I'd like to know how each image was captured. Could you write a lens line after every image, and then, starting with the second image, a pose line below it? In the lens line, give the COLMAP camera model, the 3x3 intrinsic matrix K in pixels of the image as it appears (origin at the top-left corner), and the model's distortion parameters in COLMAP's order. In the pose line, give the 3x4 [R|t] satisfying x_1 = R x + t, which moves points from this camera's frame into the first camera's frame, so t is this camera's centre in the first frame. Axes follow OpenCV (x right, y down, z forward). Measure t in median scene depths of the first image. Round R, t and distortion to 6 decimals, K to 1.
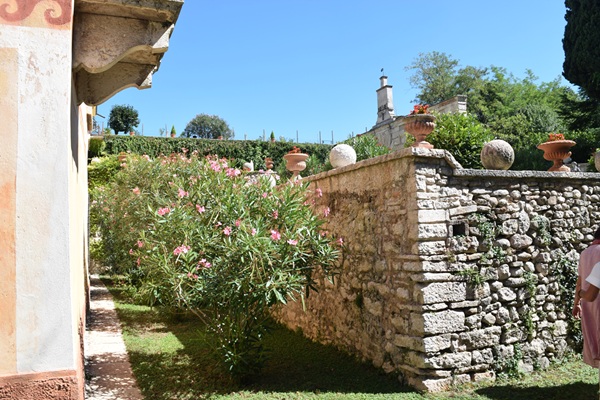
lens RADIAL K [[505.4, 0, 300.0], [0, 505.4, 200.0], [0, 0, 1]] dist [-0.086774, 0.000042]
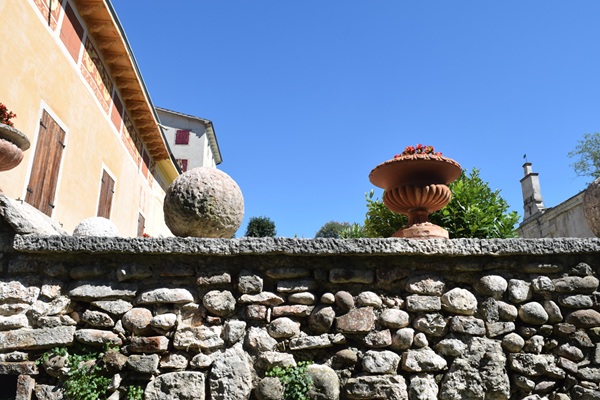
lens RADIAL K [[505.4, 0, 300.0], [0, 505.4, 200.0], [0, 0, 1]] dist [-0.086774, 0.000042]
pose [[0.926796, -0.073619, -0.368280, 0.614771], [-0.009991, 0.975419, -0.220131, -0.003142], [0.375433, 0.207696, 0.903279, 0.649689]]
